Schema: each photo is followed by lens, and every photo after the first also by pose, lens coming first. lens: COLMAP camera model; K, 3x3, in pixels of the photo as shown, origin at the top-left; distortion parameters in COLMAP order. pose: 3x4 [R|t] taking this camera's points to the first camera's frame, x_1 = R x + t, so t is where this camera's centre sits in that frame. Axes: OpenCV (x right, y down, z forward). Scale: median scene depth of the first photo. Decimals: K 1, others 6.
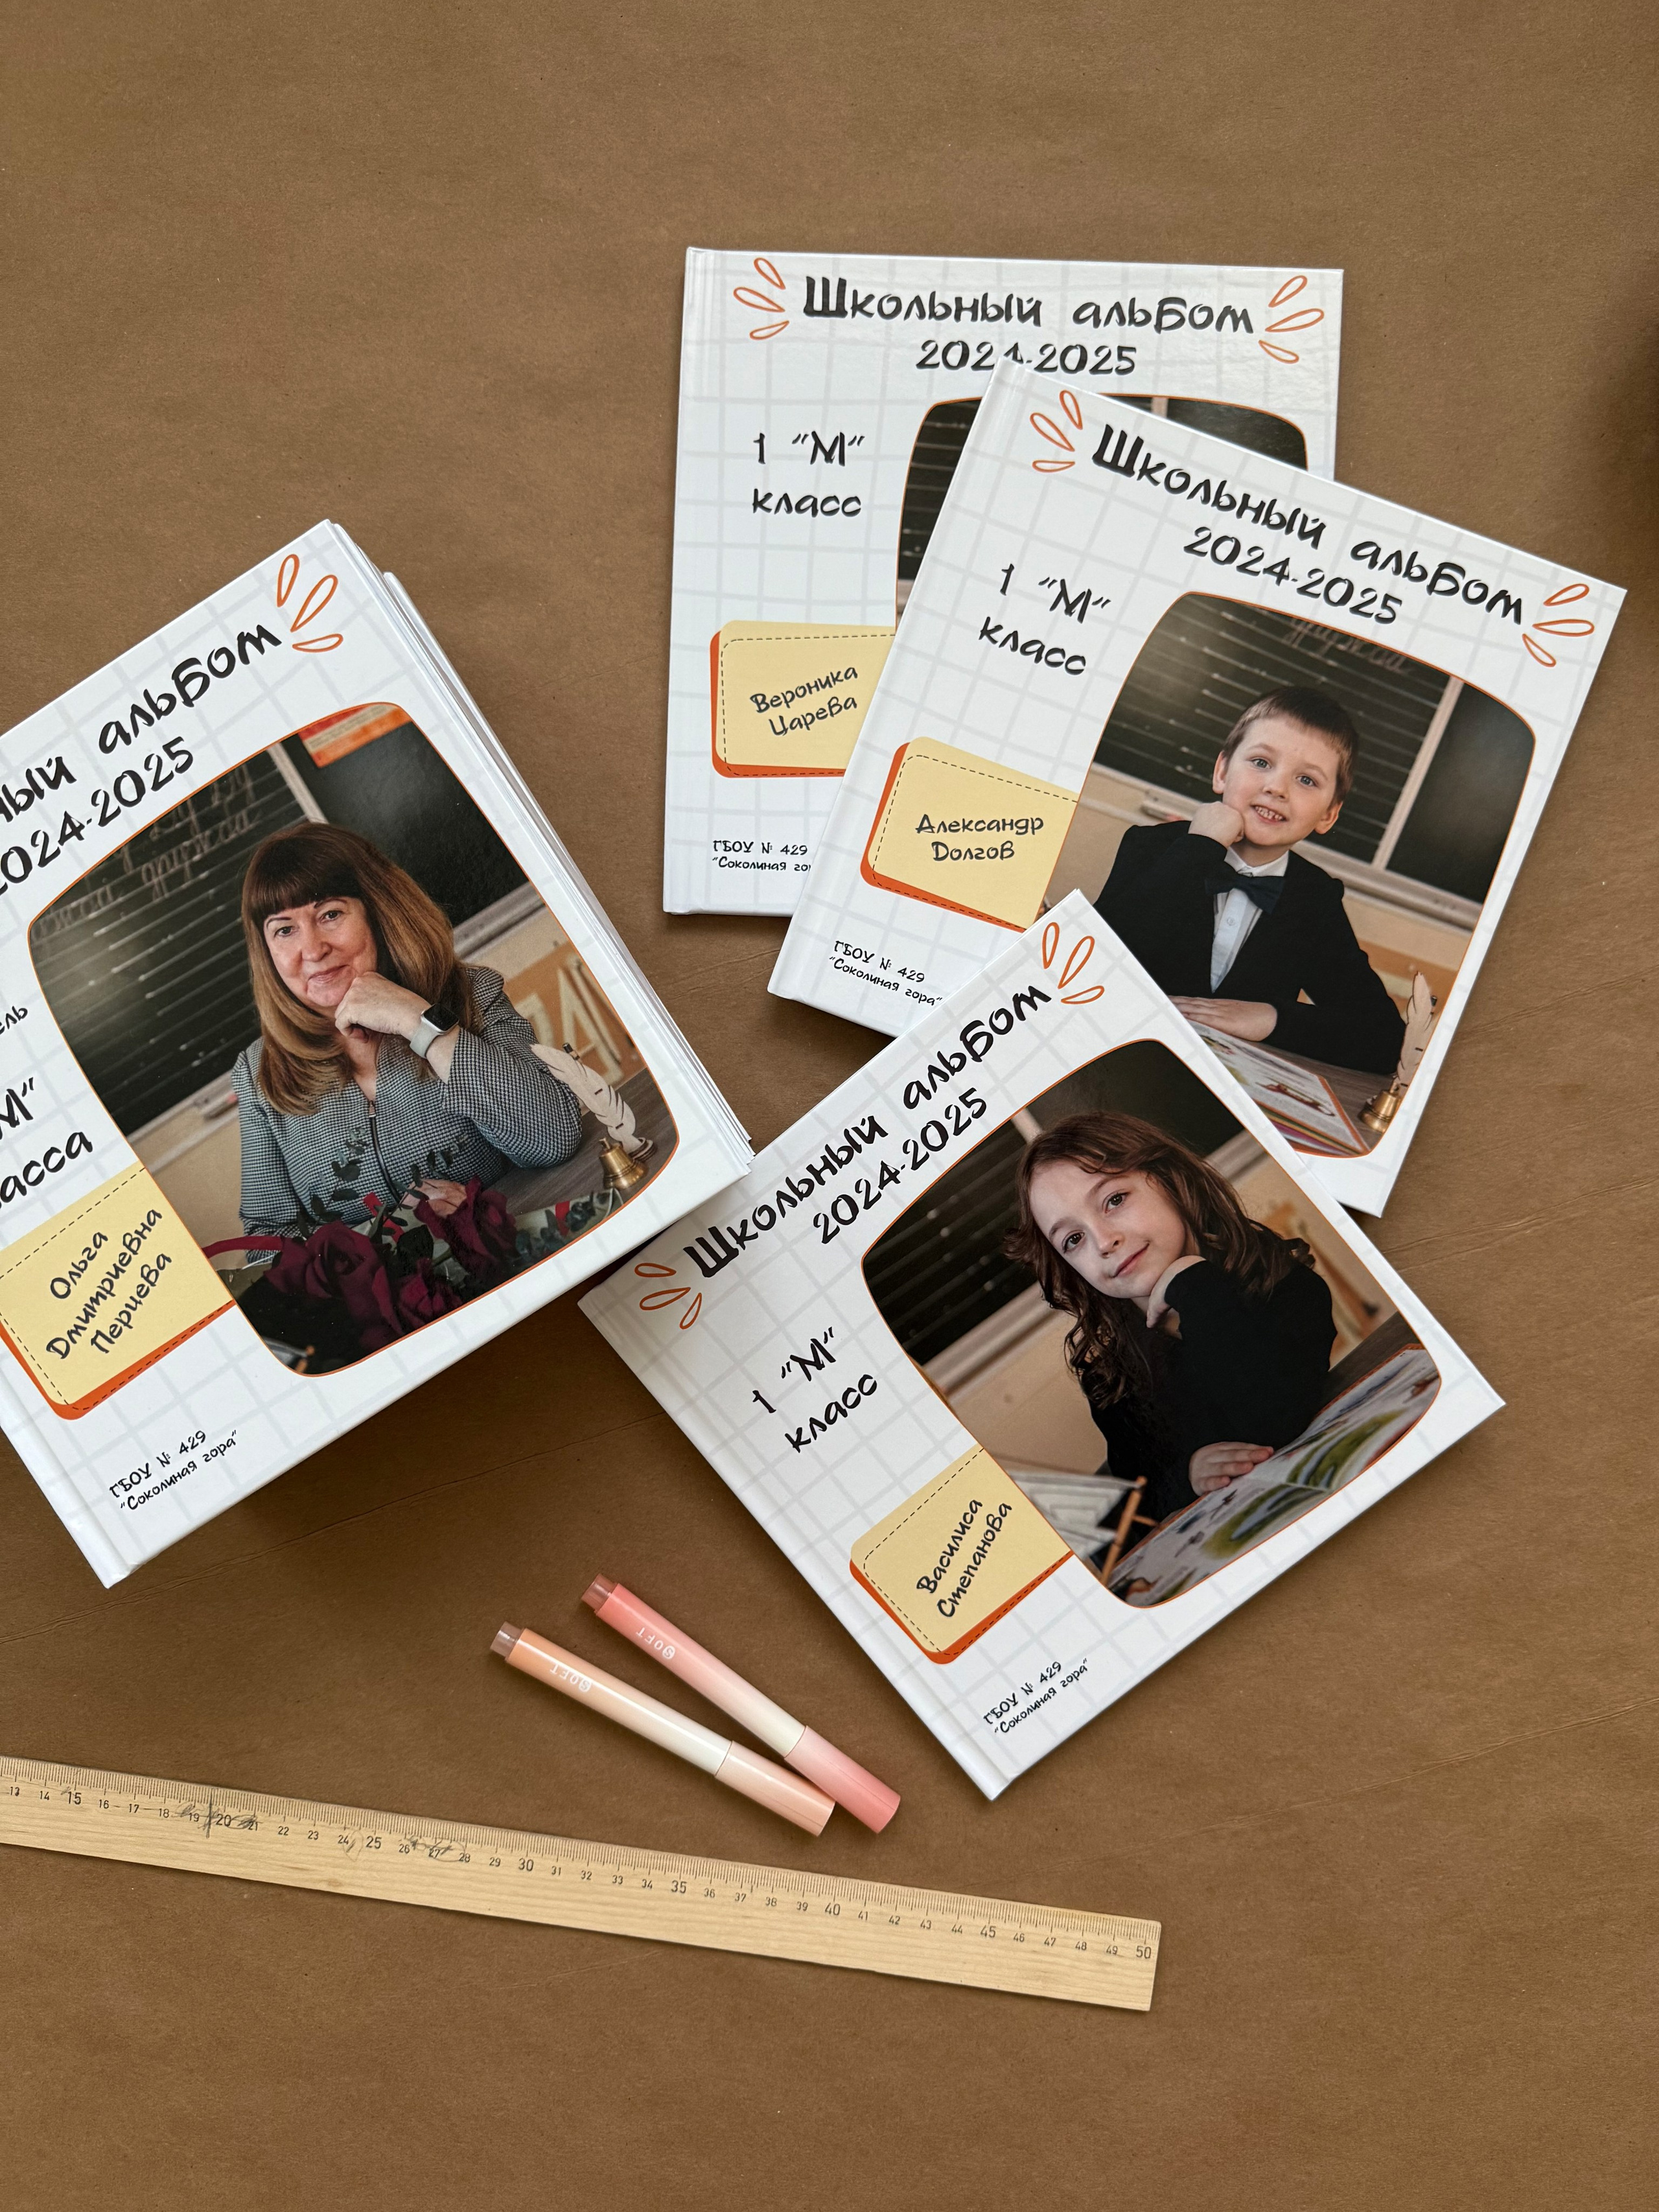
lens RADIAL K [[1613.5, 0, 873.8], [0, 1613.5, 1125.8], [0, 0, 1]] dist [0.050932, -0.097349]
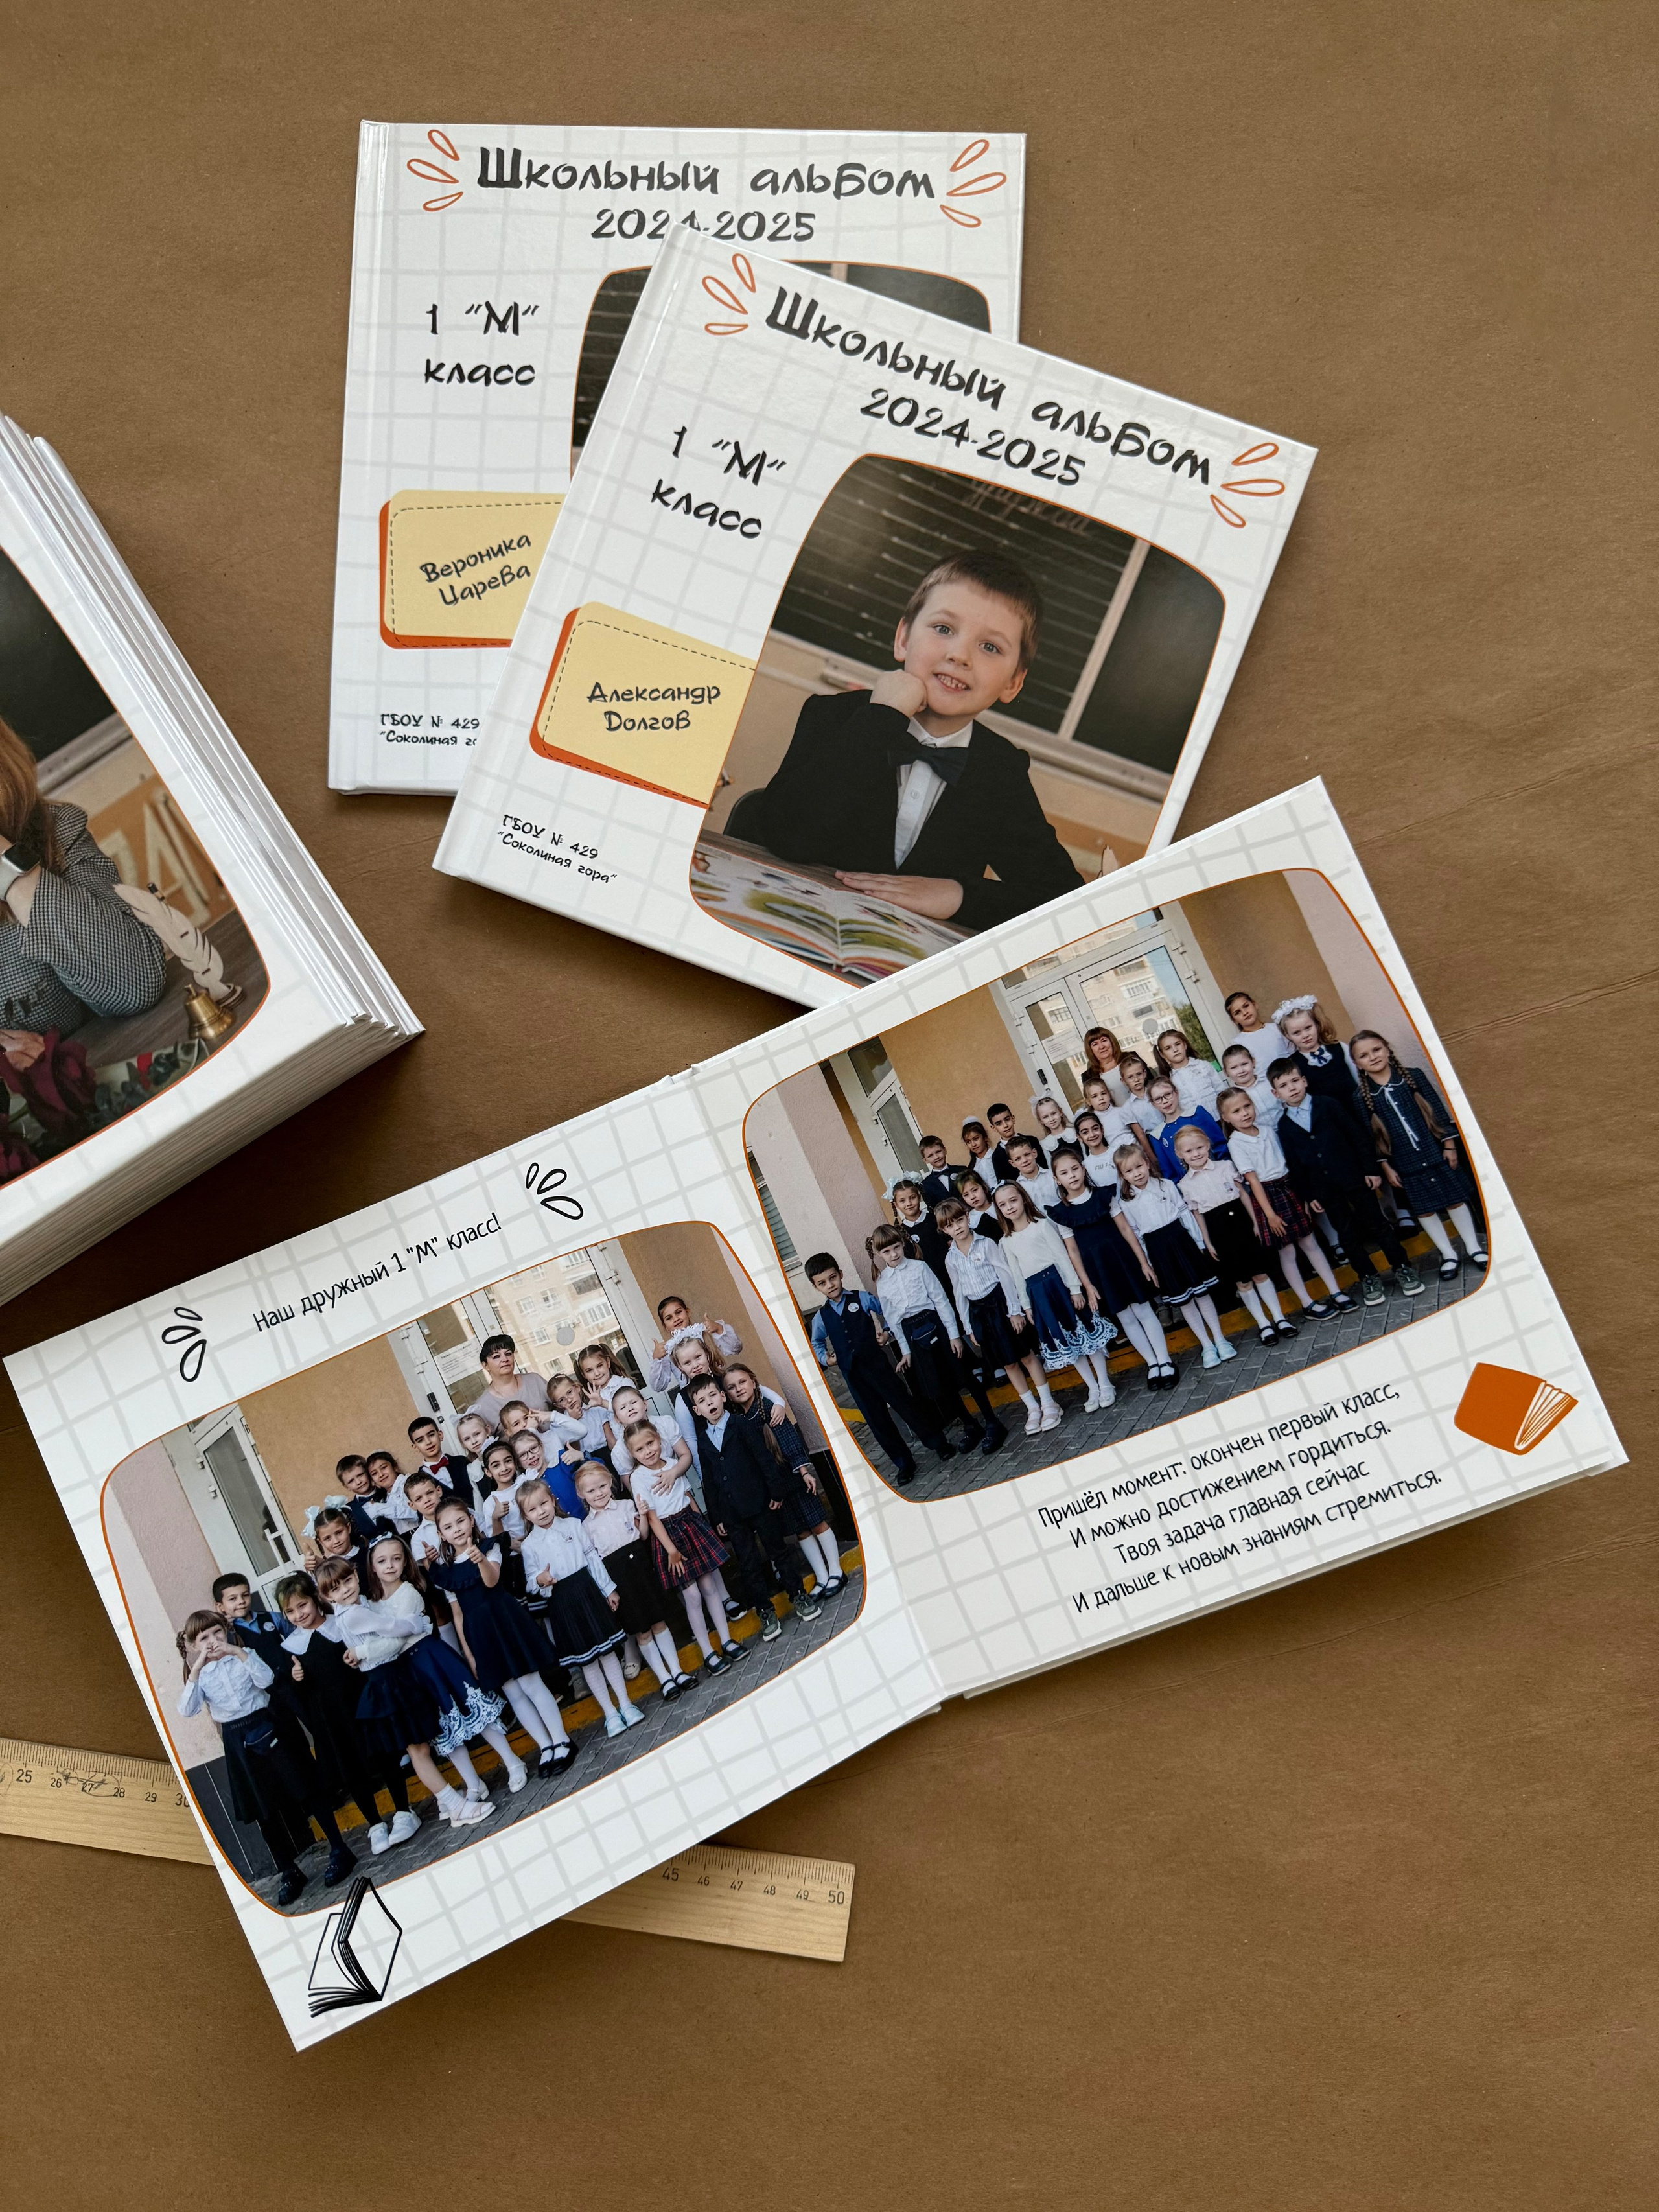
lens RADIAL K [[1550.3, 0, 832.5], [0, 1550.3, 1115.8], [0, 0, 1]] dist [-0.004712, -0.016236]
pose [[0.999990, -0.000802, -0.004389, 0.175391], [0.000604, 0.998989, -0.044956, 0.104567], [0.004421, 0.044953, 0.998979, 0.095391]]
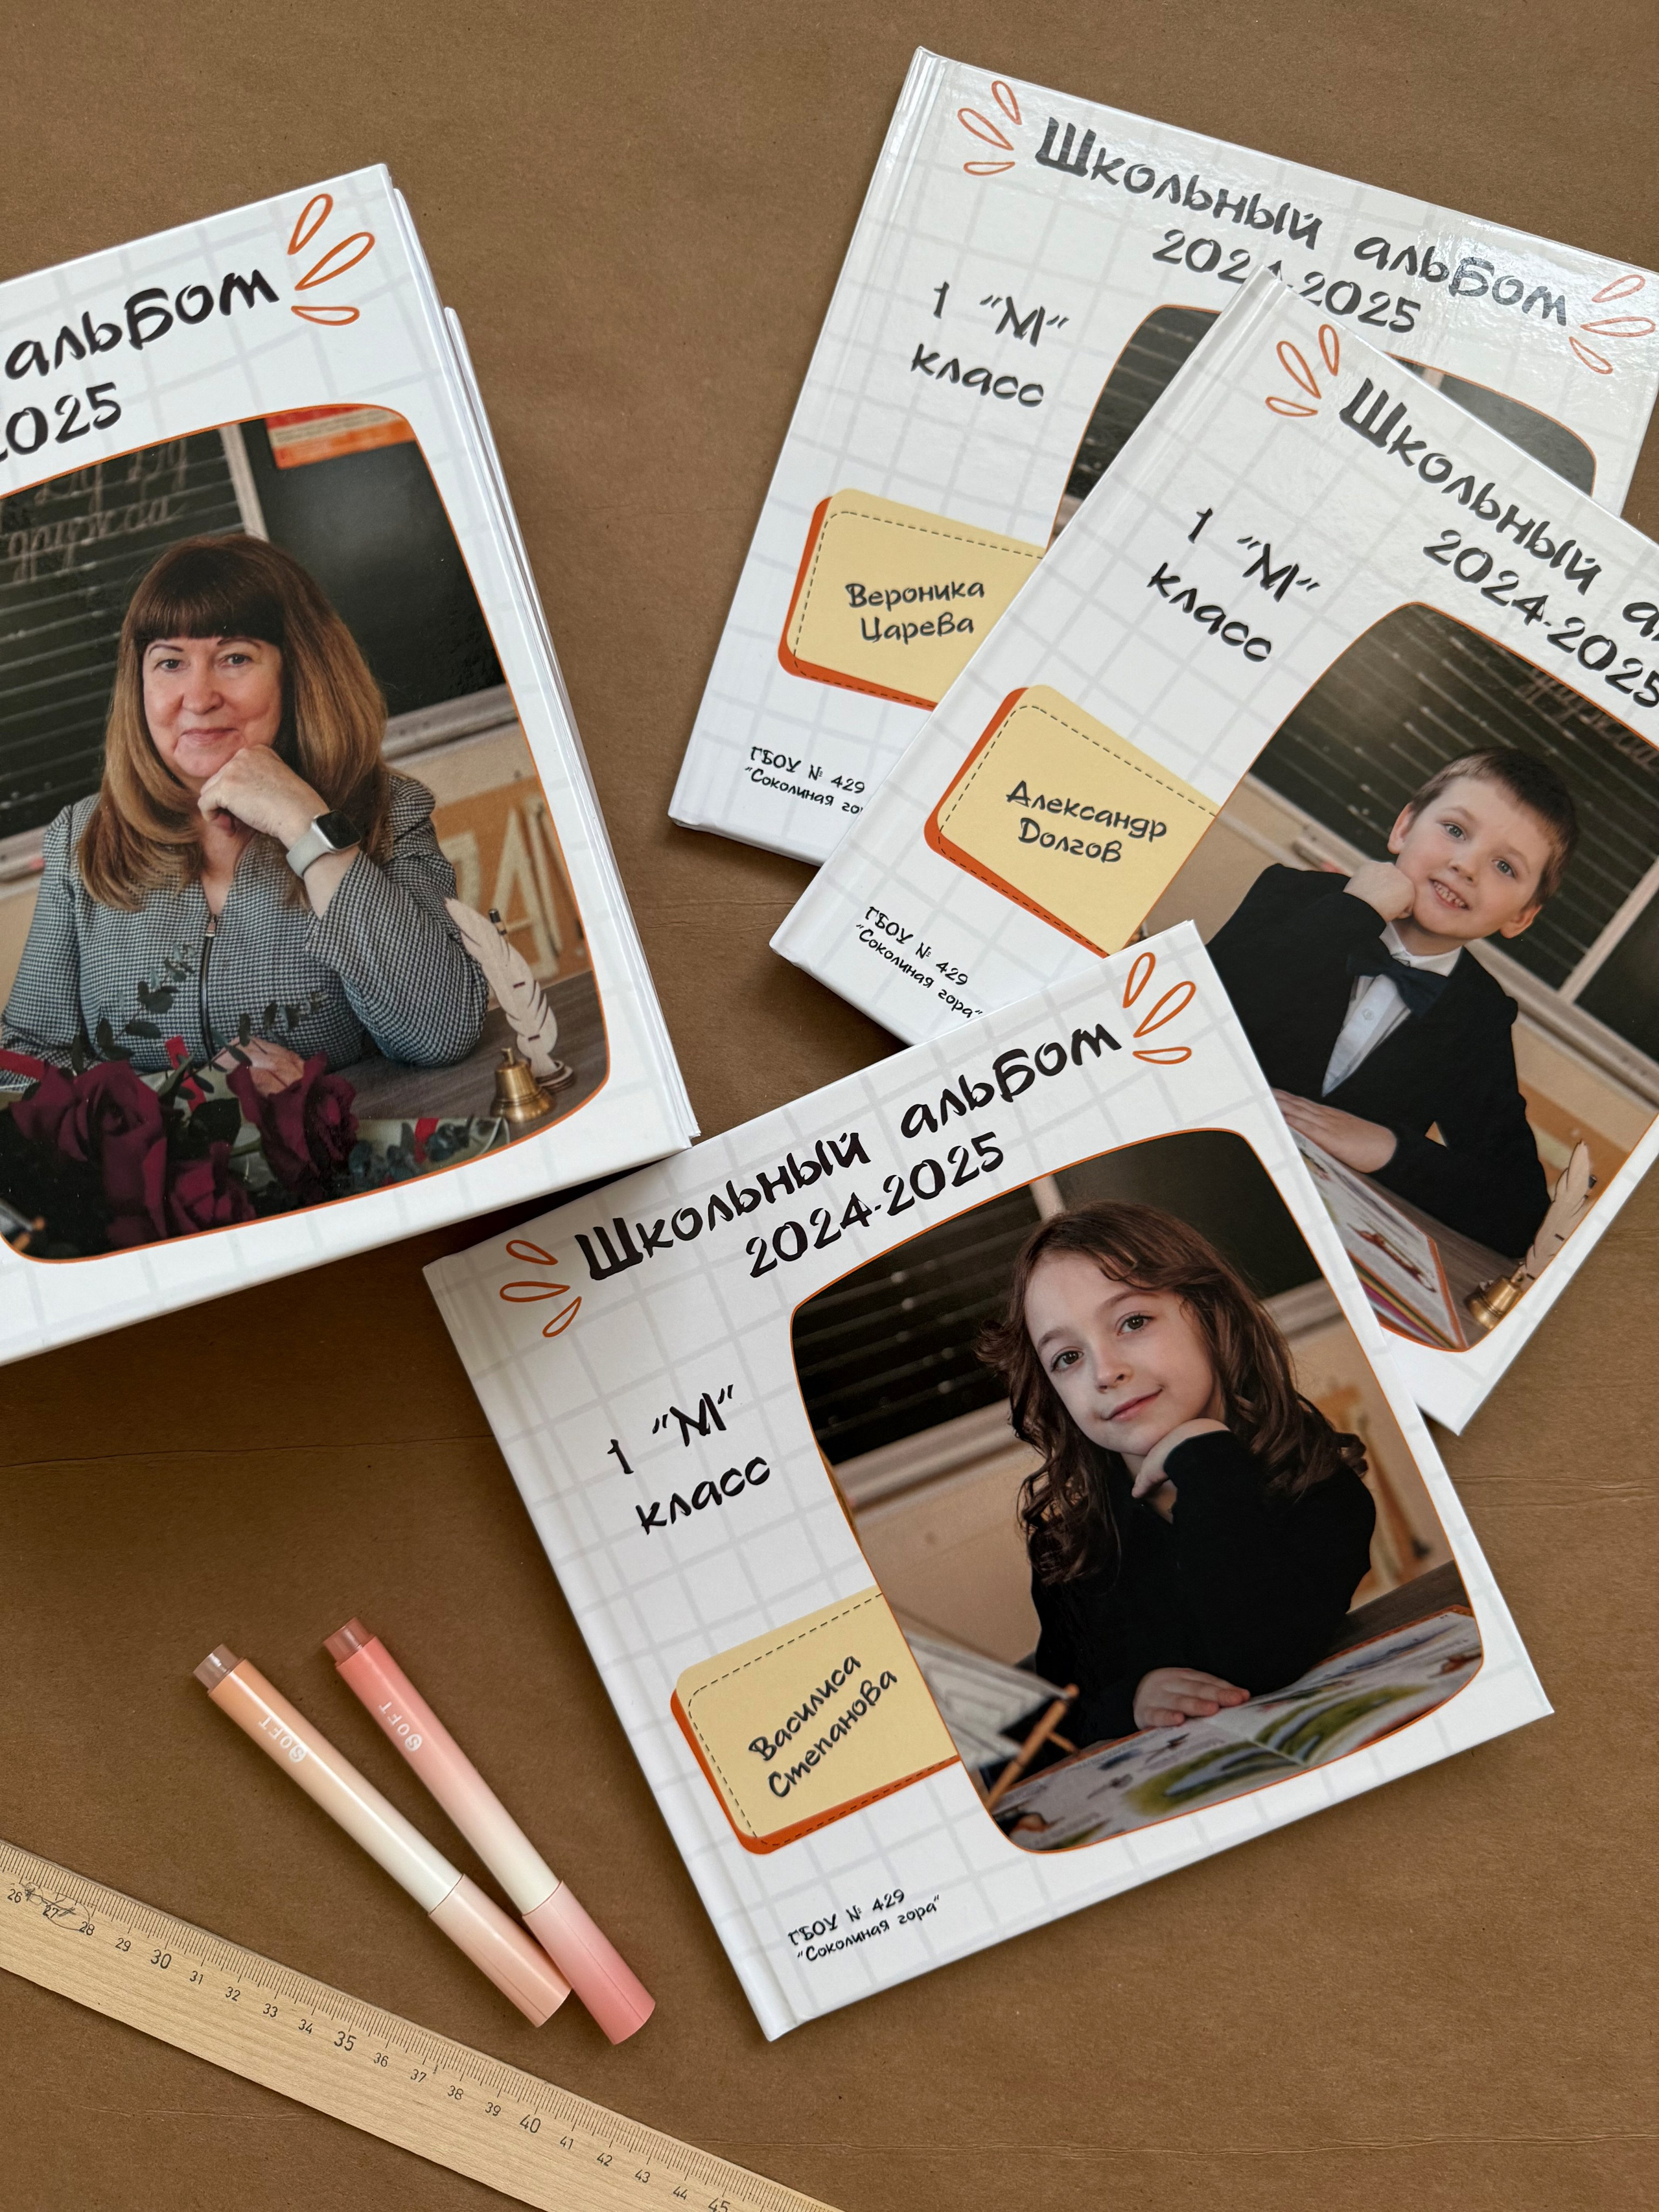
lens RADIAL K [[1550.3, 0, 815.3], [0, 1550.3, 1120.6], [0, 0, 1]] dist [-0.004712, -0.016236]
pose [[0.964325, 0.264719, 0.000964, -0.022592], [-0.264216, 0.962707, -0.058181, 0.036287], [-0.016330, 0.055851, 0.998306, 0.260206]]
